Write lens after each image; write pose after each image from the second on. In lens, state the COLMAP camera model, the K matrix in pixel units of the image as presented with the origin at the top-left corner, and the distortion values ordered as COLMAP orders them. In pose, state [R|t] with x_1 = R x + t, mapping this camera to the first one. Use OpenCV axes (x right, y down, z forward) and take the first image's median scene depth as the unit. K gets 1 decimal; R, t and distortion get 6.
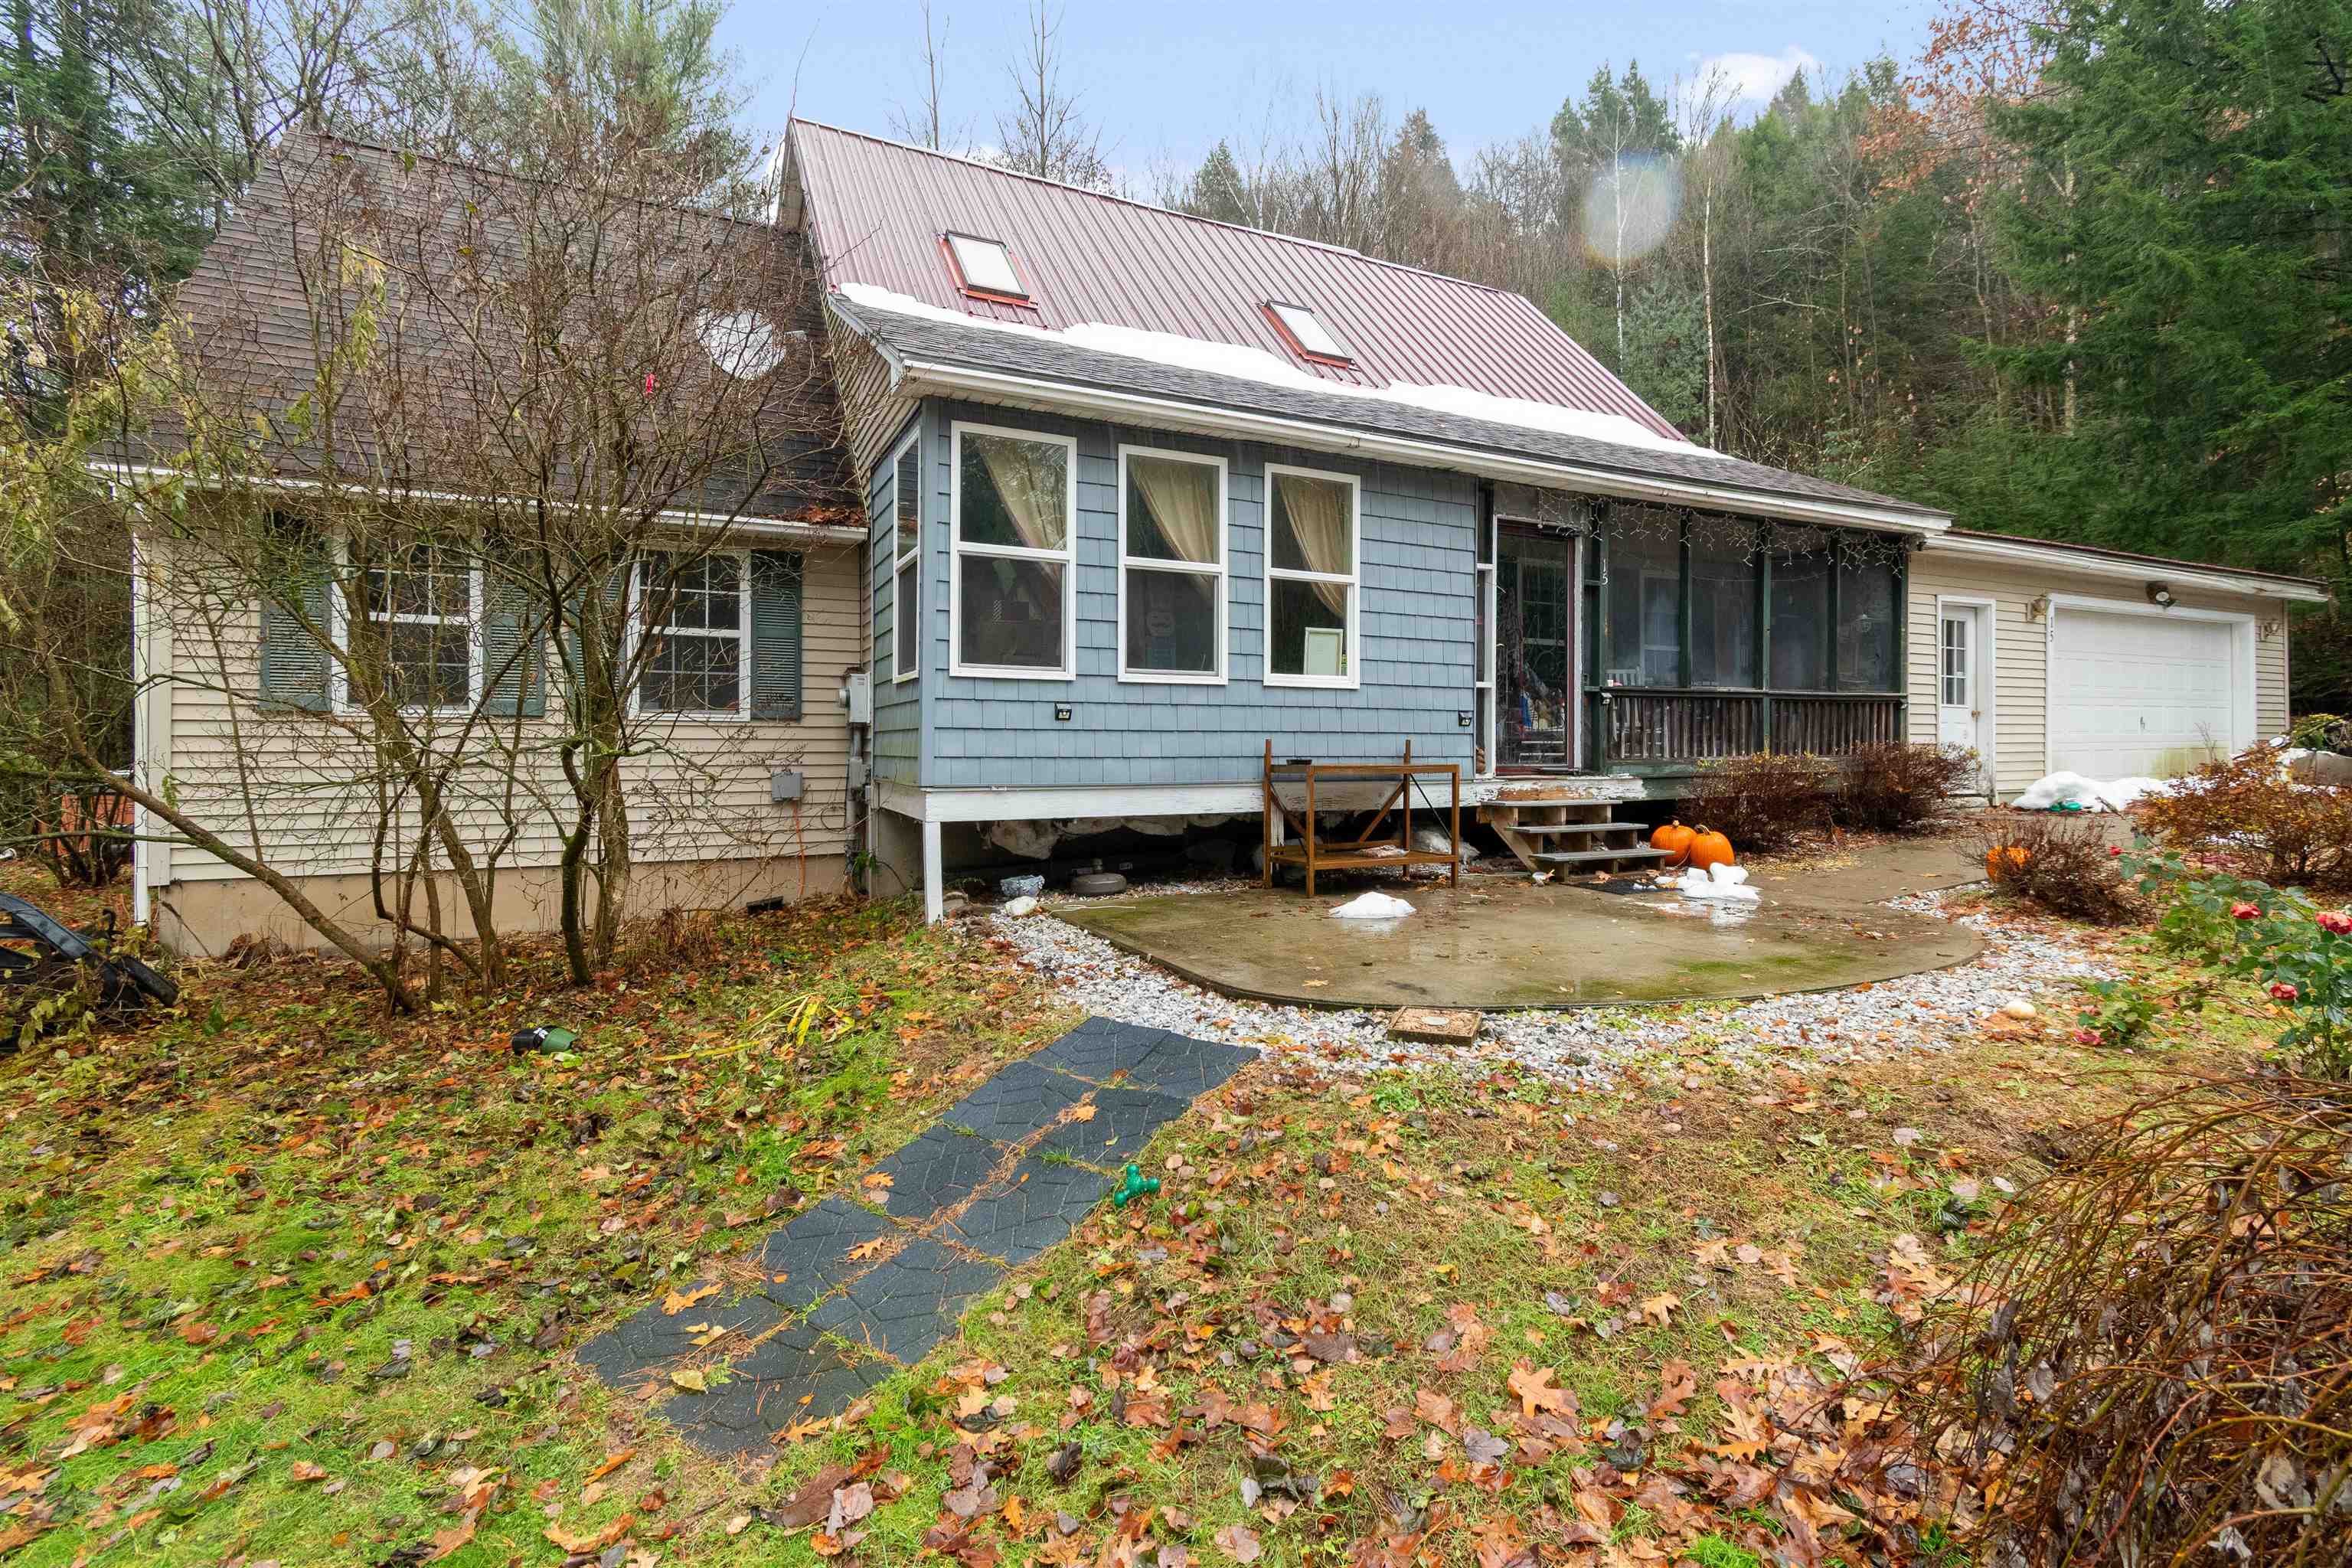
lens RADIAL K [[1046.5, 0, 1183.2], [0, 1046.5, 774.3], [0, 0, 1]] dist [0.000115, -0.000330]
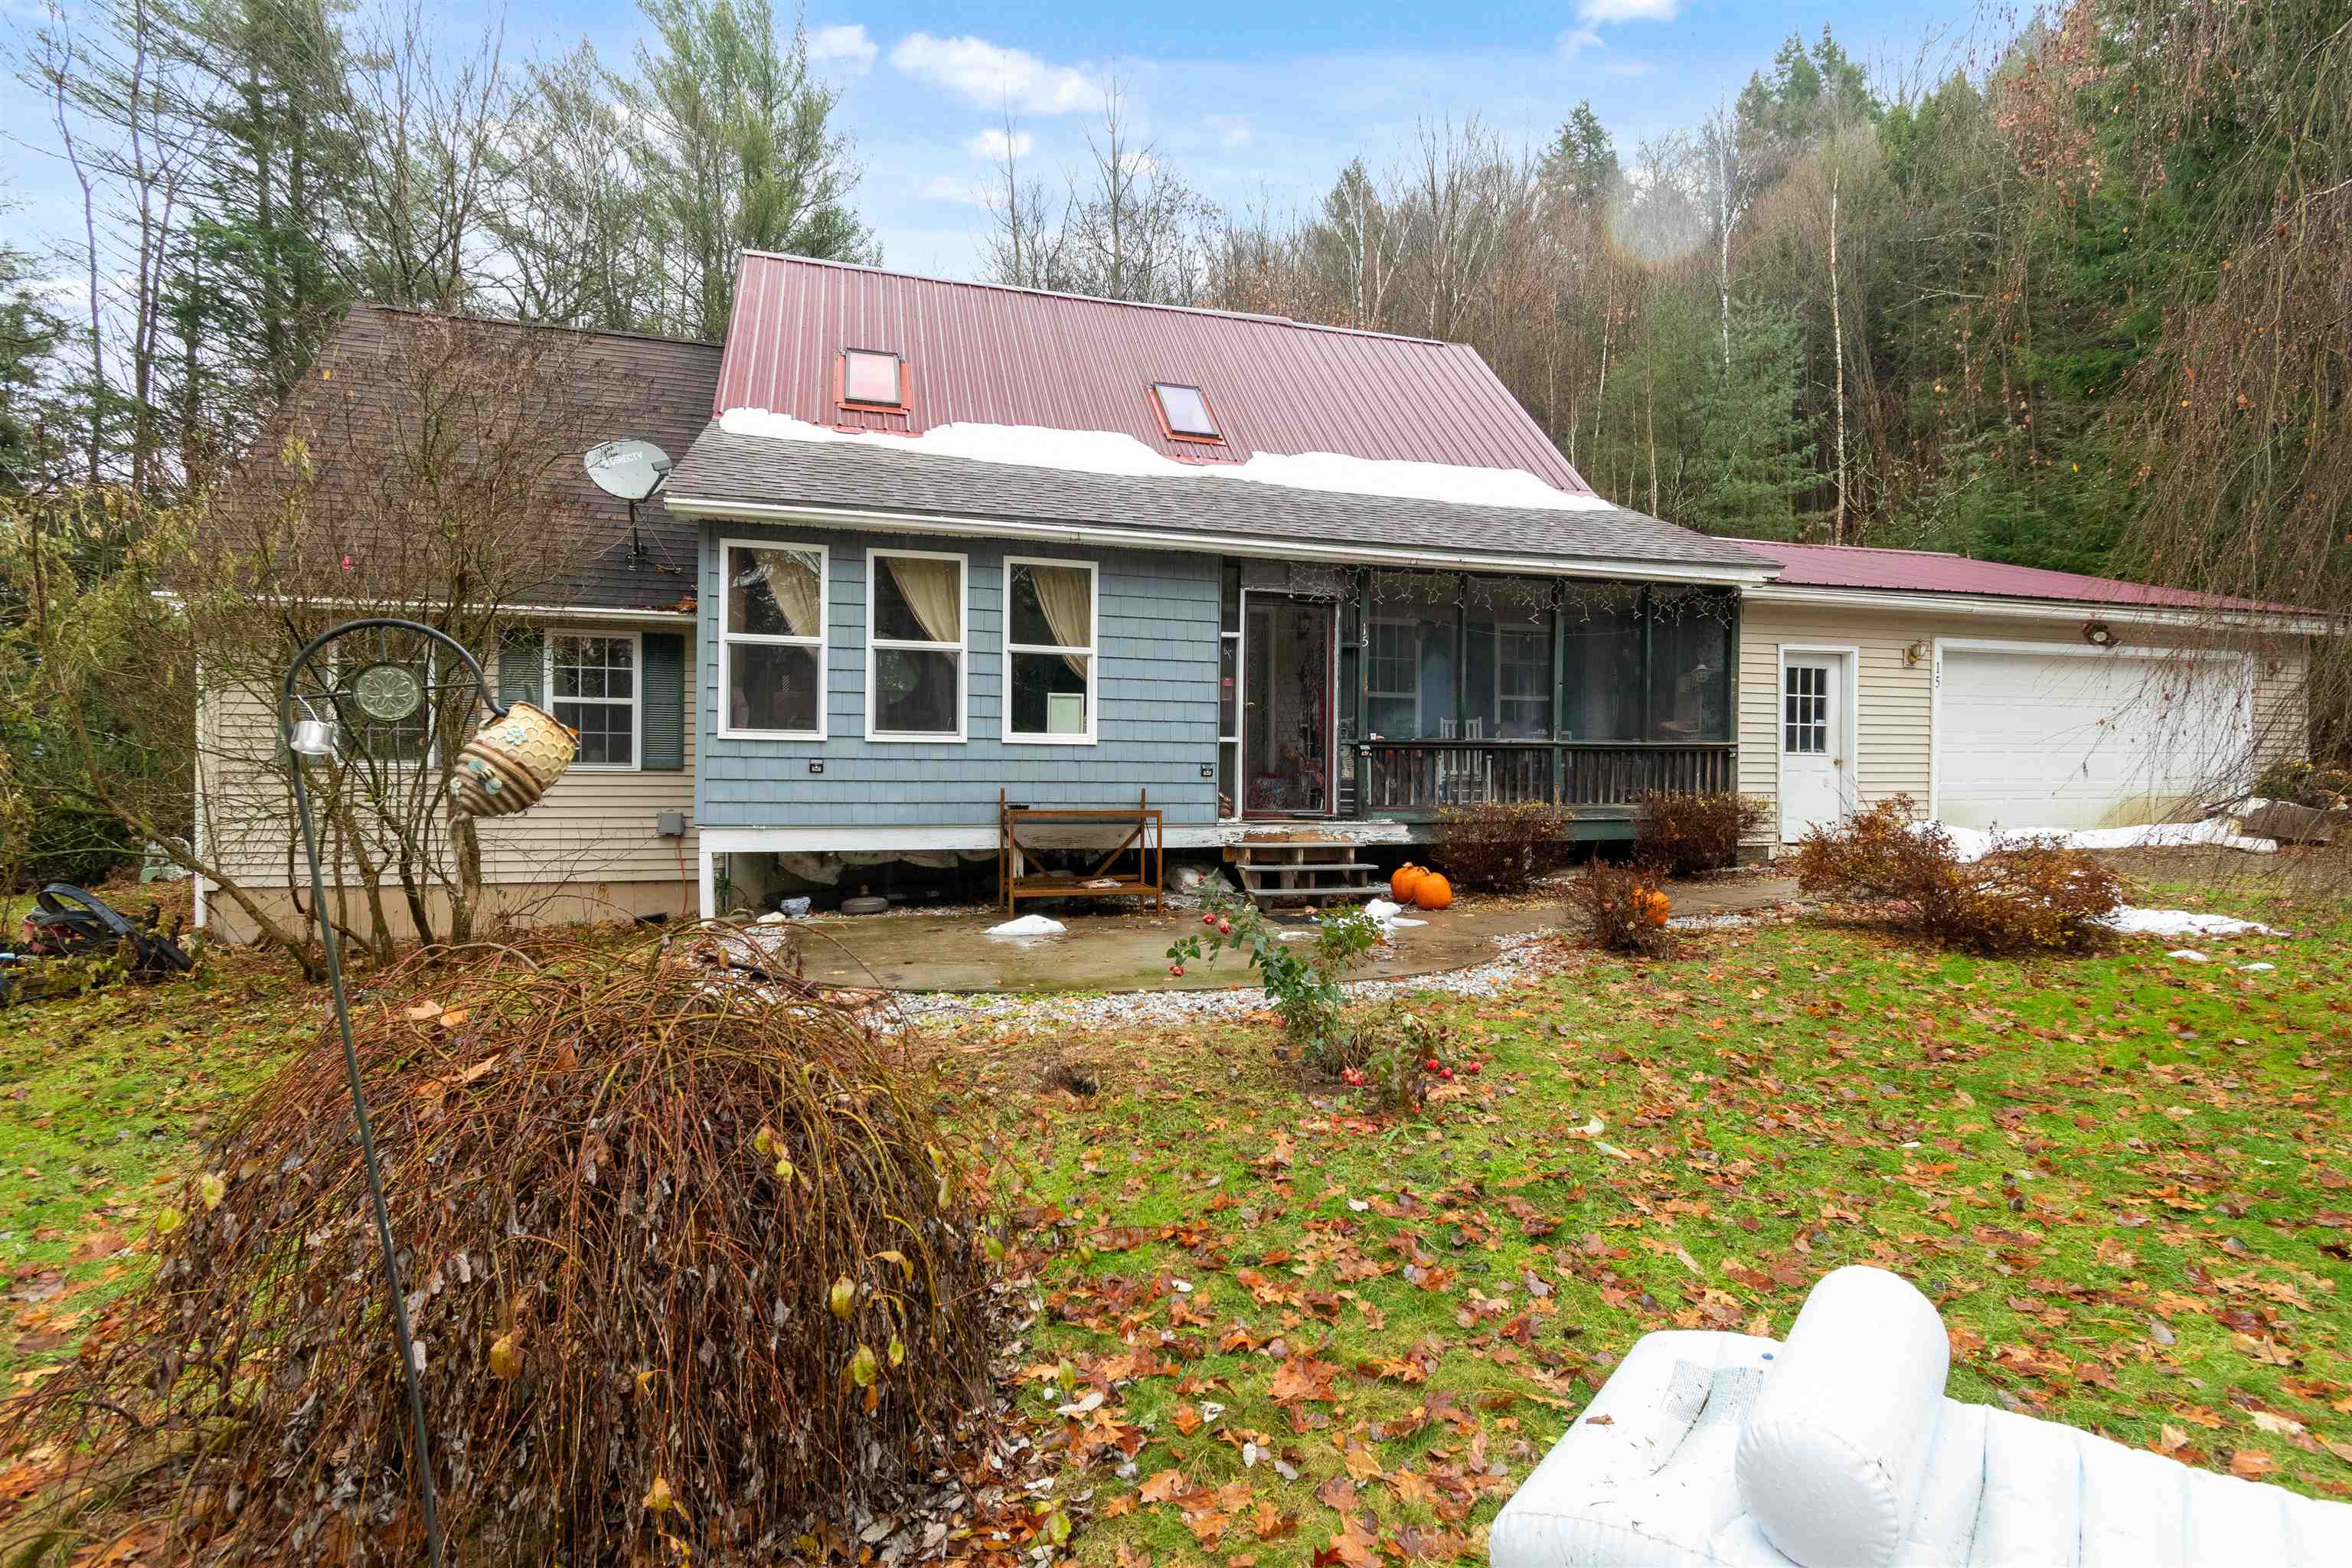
lens RADIAL K [[1079.8, 0, 1168.7], [0, 1079.8, 825.4], [0, 0, 1]] dist [0.000337, -0.000228]
pose [[0.985263, 0.009733, -0.170767, 0.445466], [-0.008008, 0.999910, 0.010786, -0.005222], [0.170856, -0.009260, 0.985252, -0.169135]]
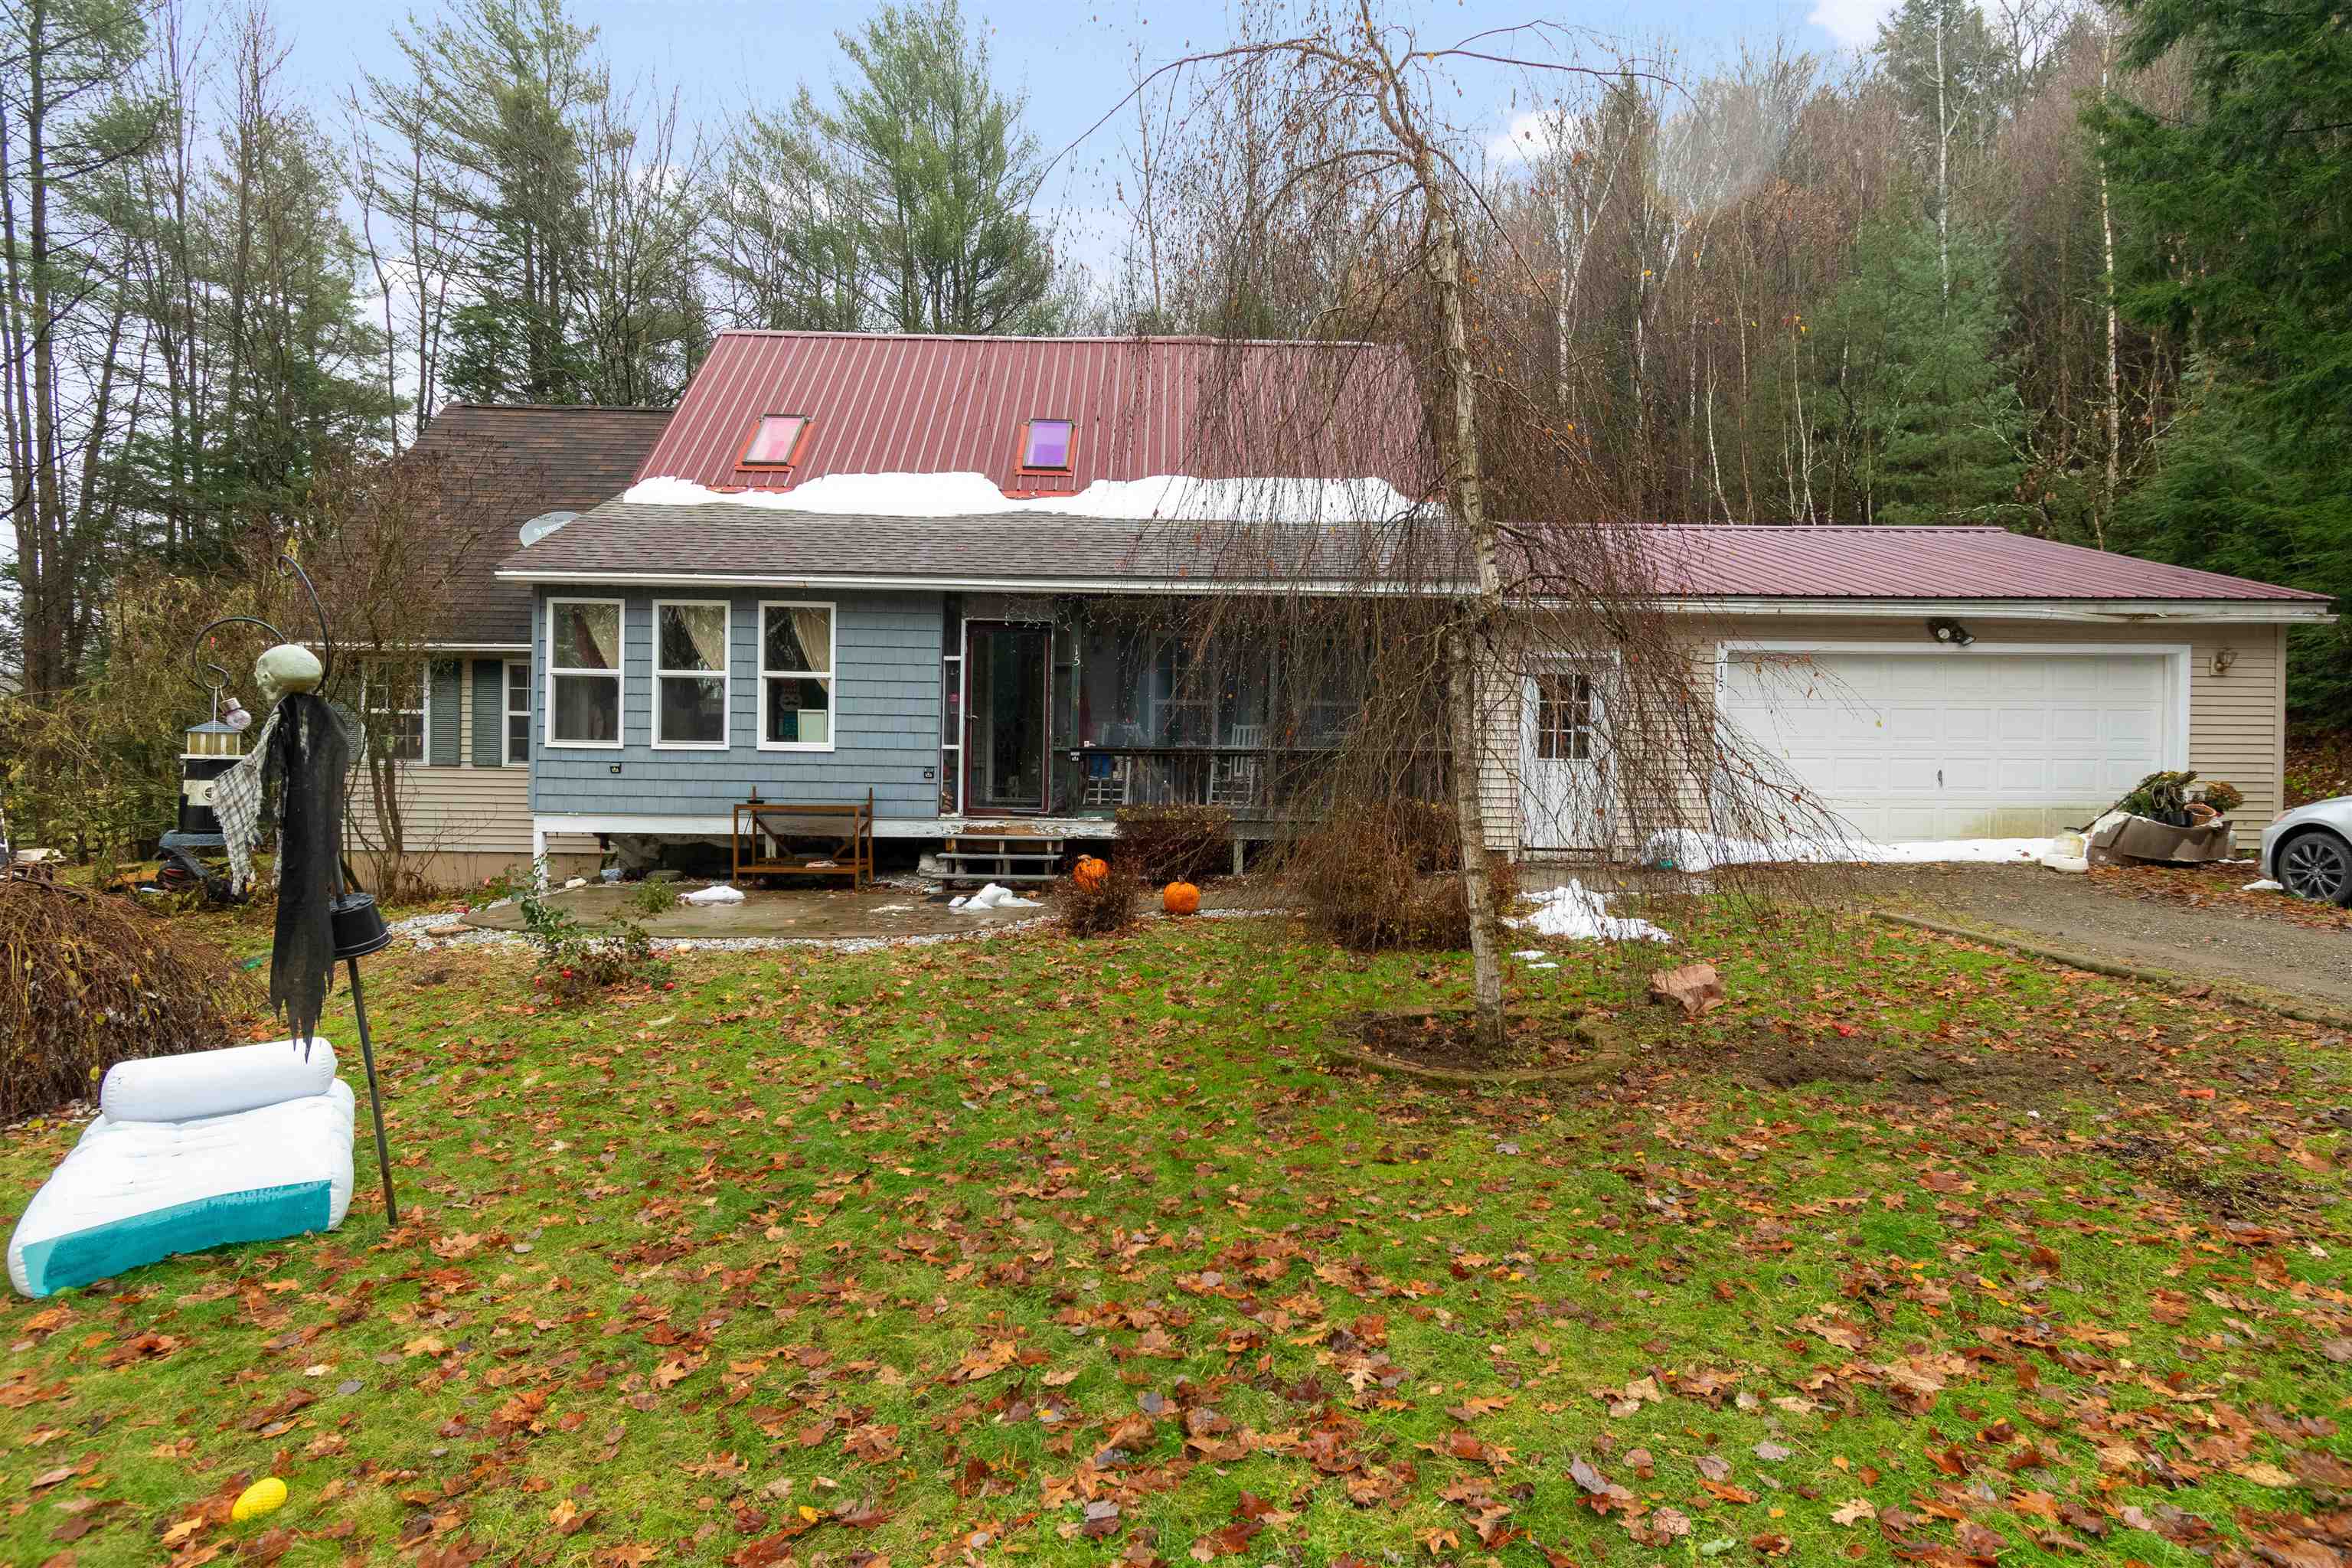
lens RADIAL K [[1179.7, 0, 1176.3], [0, 1179.7, 833.2], [0, 0, 1]] dist [-0.000454, 0.000019]
pose [[0.905750, 0.031784, -0.422619, 1.251957], [-0.024084, 0.999433, 0.023546, -0.018908], [0.423128, -0.011149, 0.906001, -0.256775]]
